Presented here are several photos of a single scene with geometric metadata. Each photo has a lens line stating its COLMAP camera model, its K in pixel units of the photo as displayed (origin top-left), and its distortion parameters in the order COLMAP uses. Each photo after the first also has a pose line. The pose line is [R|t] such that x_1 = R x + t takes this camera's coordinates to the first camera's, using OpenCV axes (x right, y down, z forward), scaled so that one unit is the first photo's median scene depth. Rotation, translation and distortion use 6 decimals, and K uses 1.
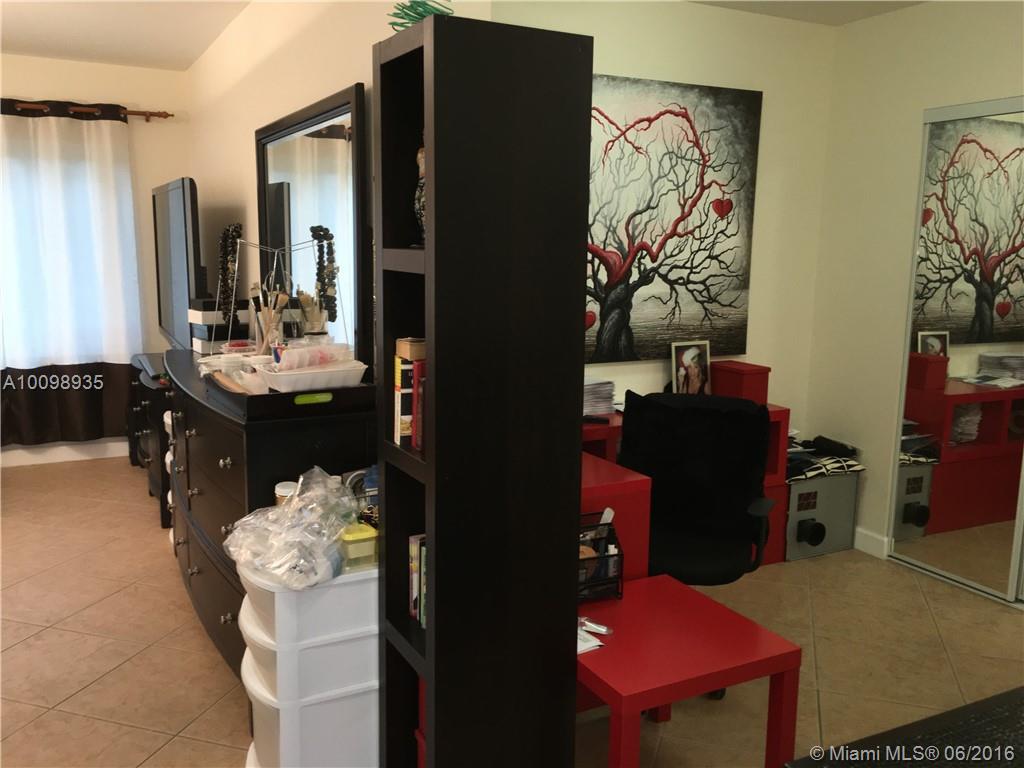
lens RADIAL K [[874.2, 0, 511.5], [0, 874.2, 384.0], [0, 0, 1]] dist [-0.004027, -0.049340]
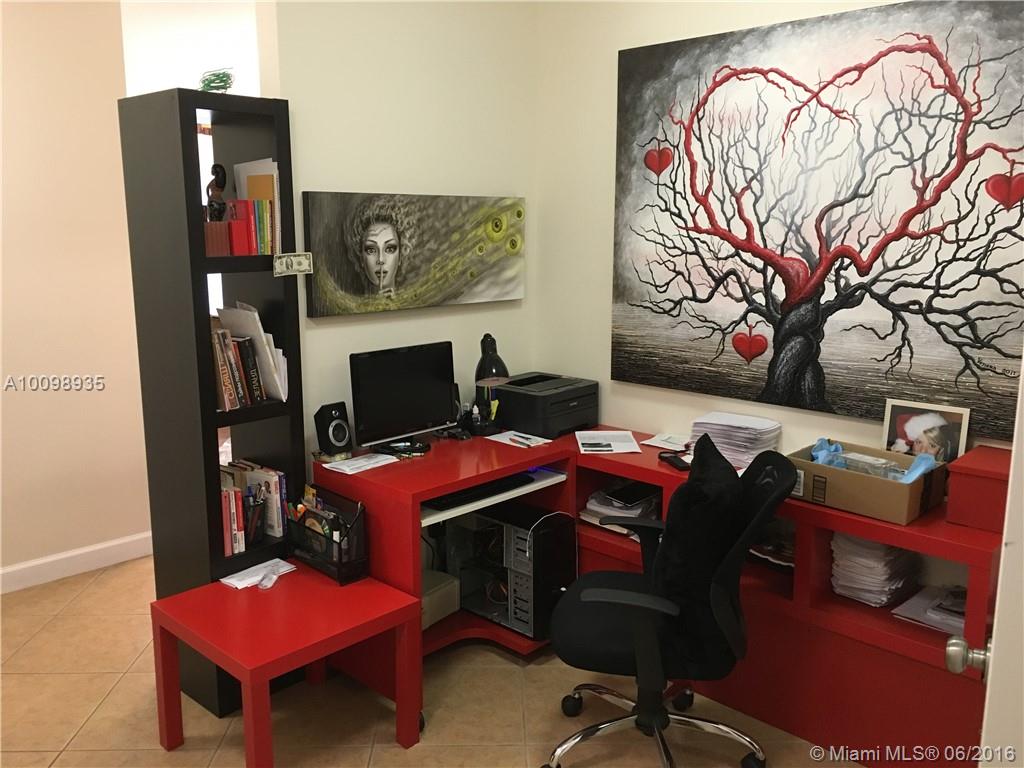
lens RADIAL K [[874.2, 0, 510.8], [0, 874.2, 385.5], [0, 0, 1]] dist [-0.004027, -0.049340]
pose [[0.306658, 0.158805, -0.938478, 0.728432], [-0.150674, 0.981650, 0.116876, -0.093161], [0.939818, 0.105564, 0.324959, 0.528911]]
